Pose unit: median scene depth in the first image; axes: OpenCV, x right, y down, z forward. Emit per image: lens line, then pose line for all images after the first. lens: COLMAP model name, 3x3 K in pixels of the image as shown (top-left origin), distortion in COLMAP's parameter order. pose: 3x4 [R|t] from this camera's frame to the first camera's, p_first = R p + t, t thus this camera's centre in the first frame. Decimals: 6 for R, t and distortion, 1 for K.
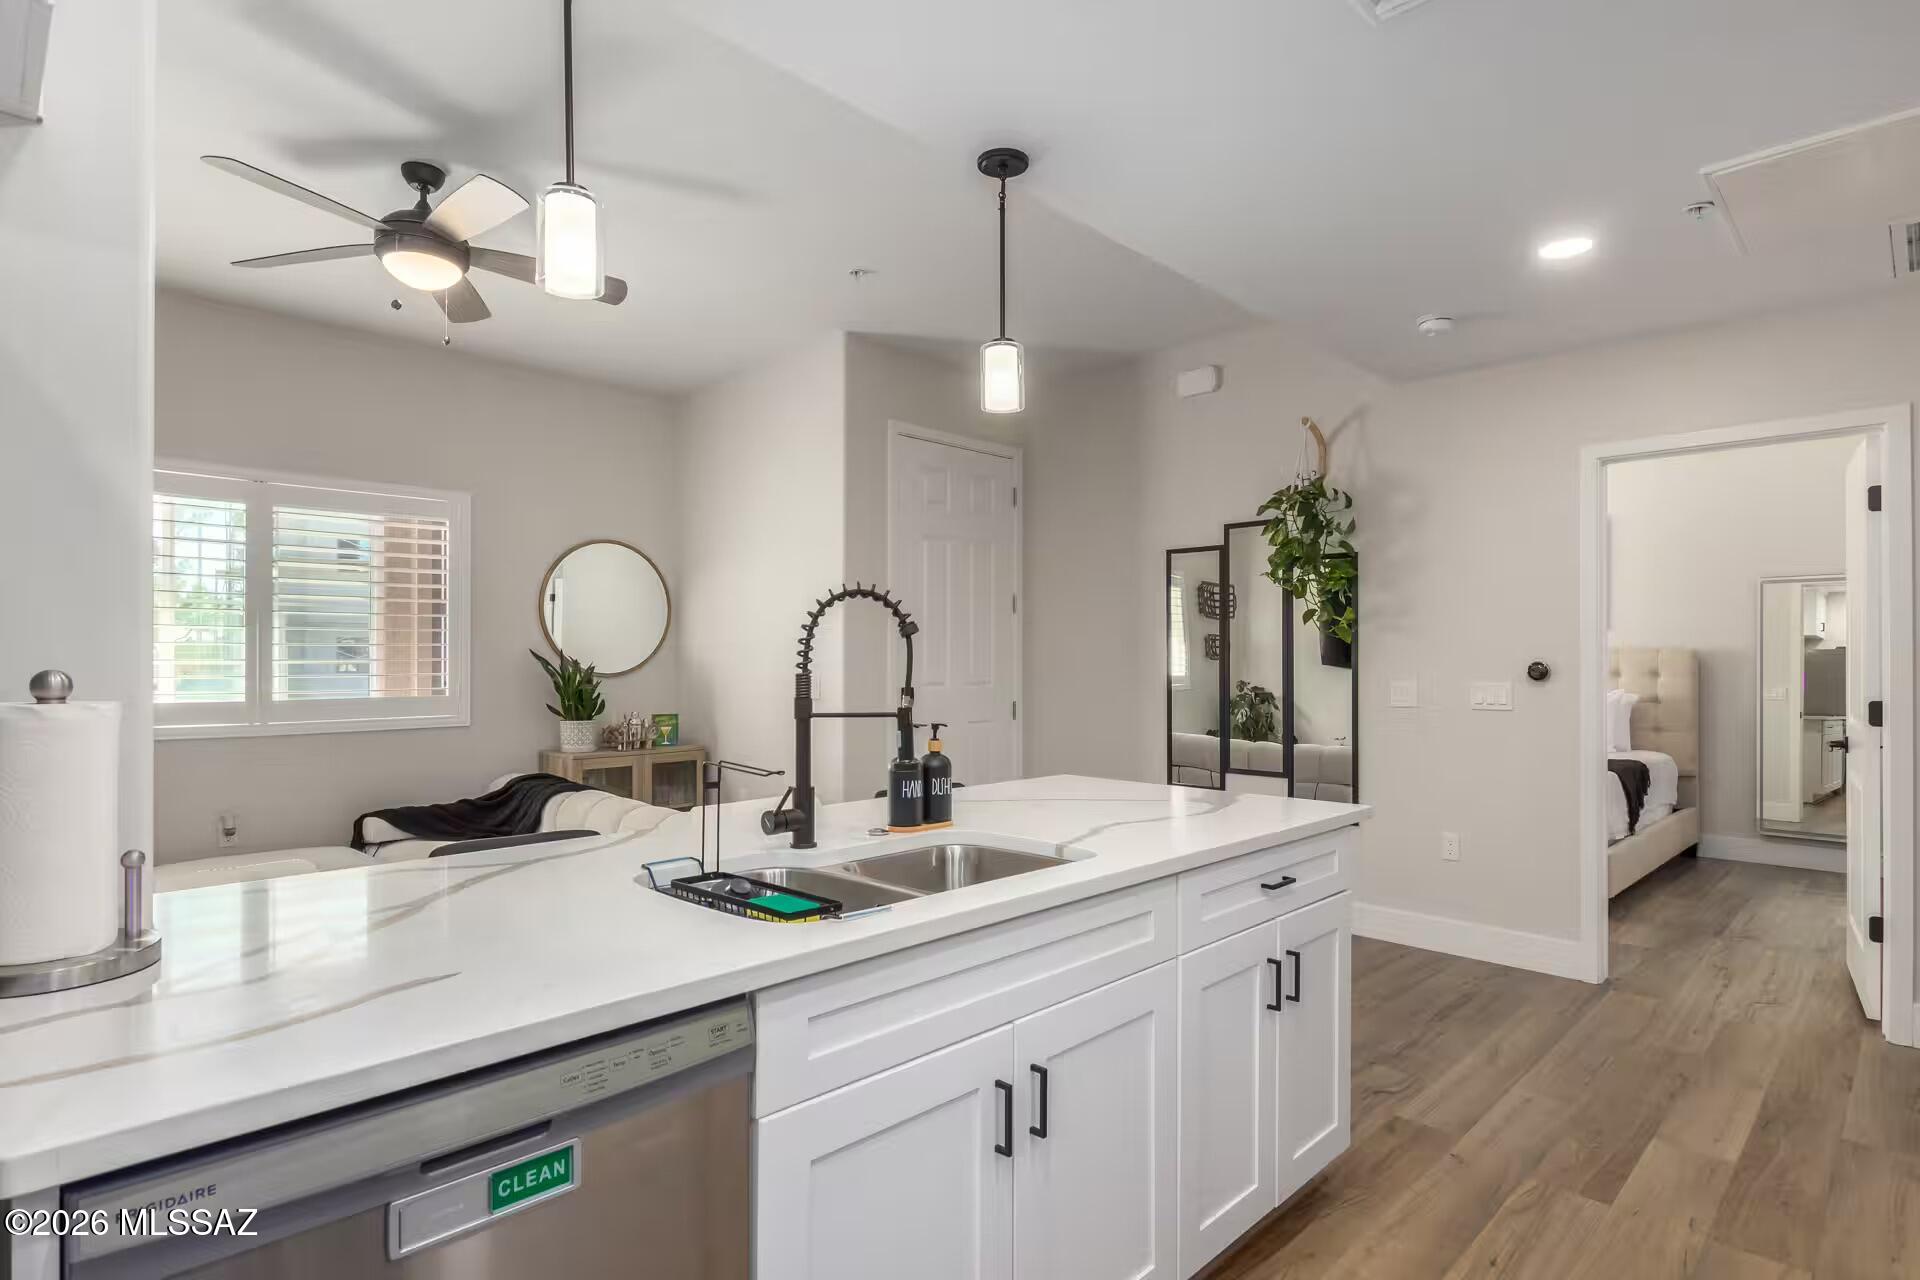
lens RADIAL K [[1007.8, 0, 967.1], [0, 1007.8, 652.0], [0, 0, 1]] dist [0.006600, 0.000638]
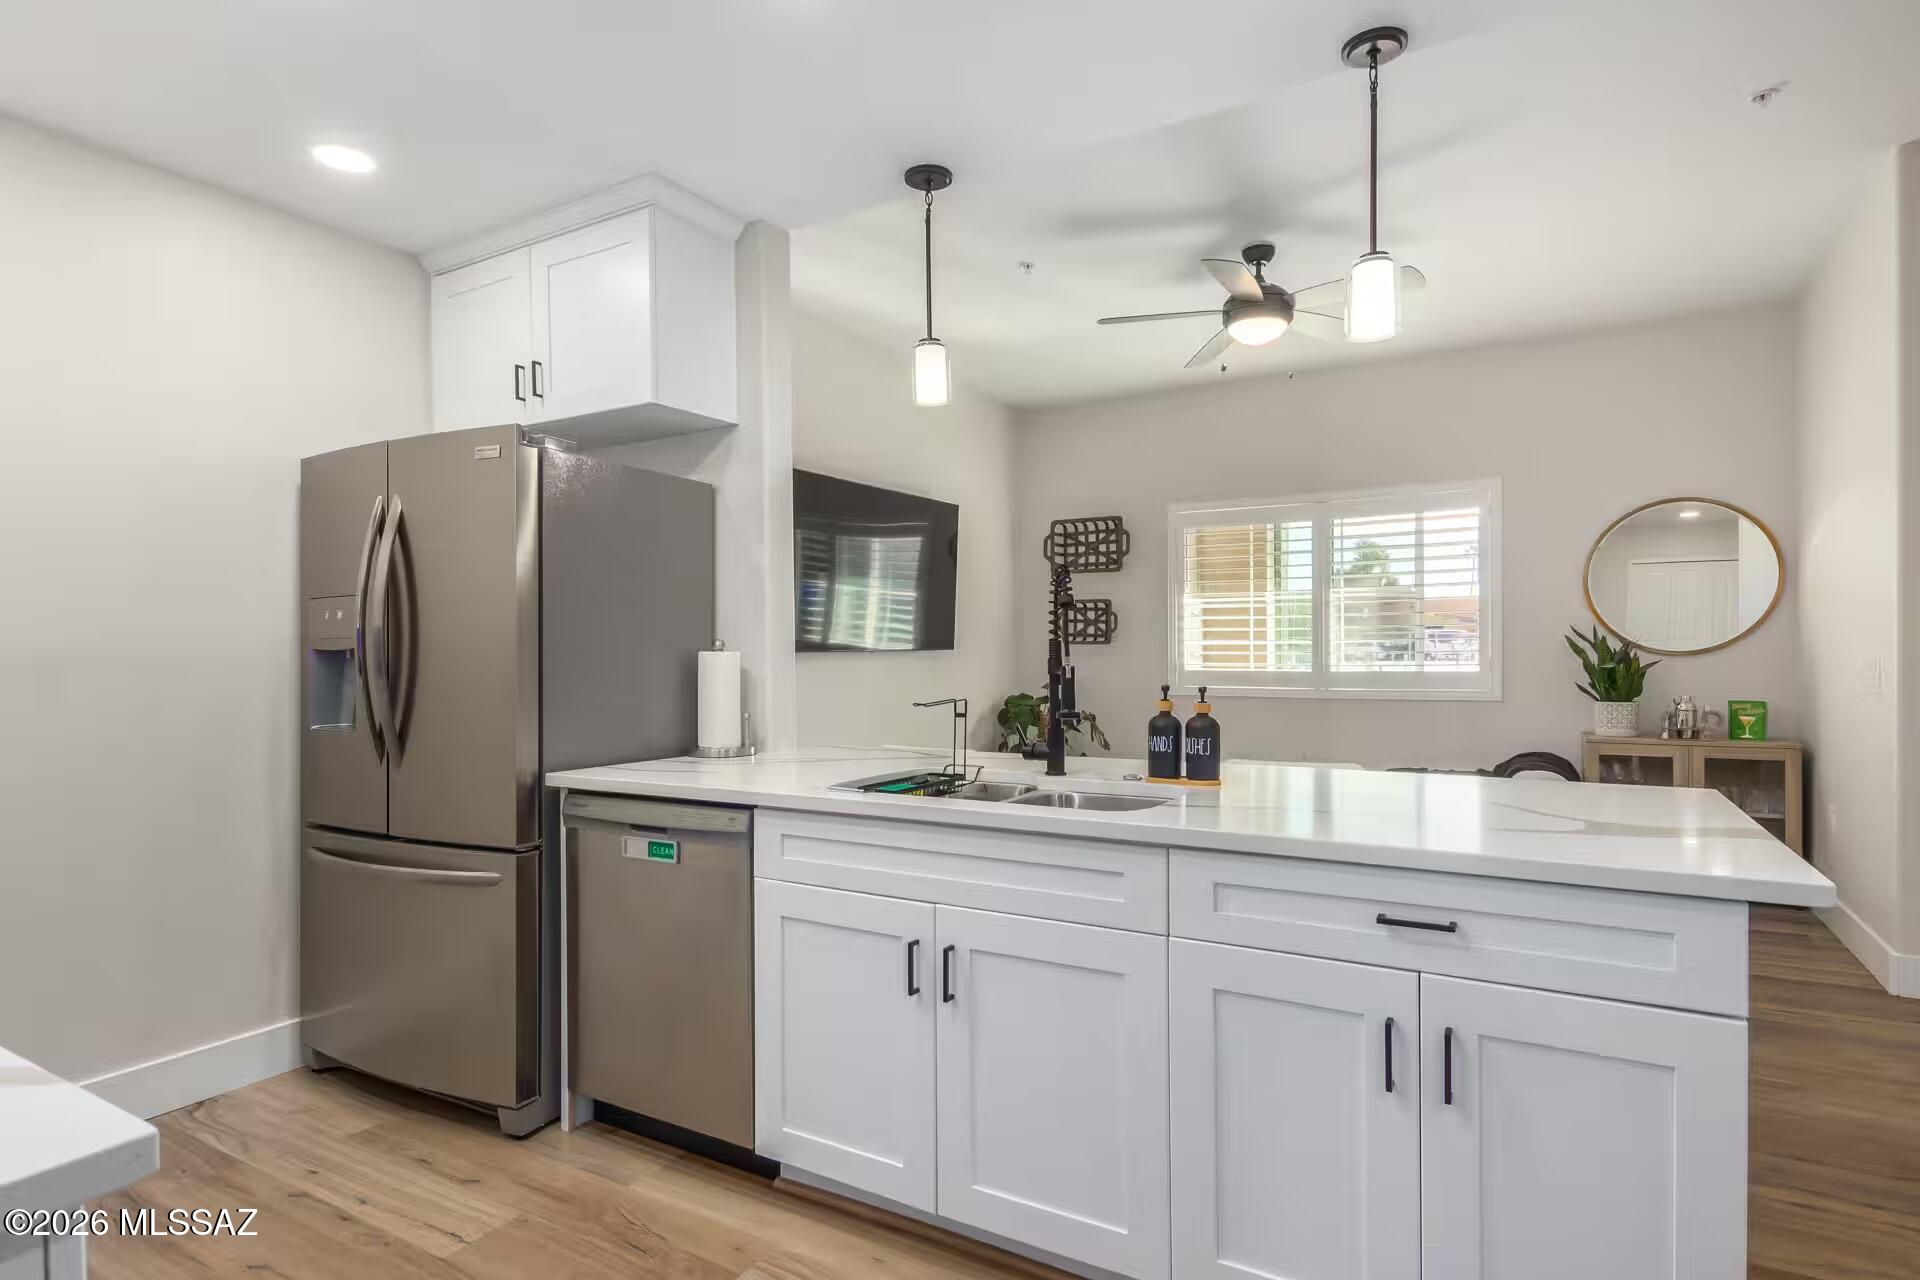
lens RADIAL K [[1007.8, 0, 966.2], [0, 1007.8, 649.6], [0, 0, 1]] dist [0.006600, 0.000638]
pose [[0.239186, -0.005510, -0.970958, 0.464196], [0.015899, 0.999872, -0.001758, 0.015492], [0.970844, -0.015017, 0.239243, 0.259693]]
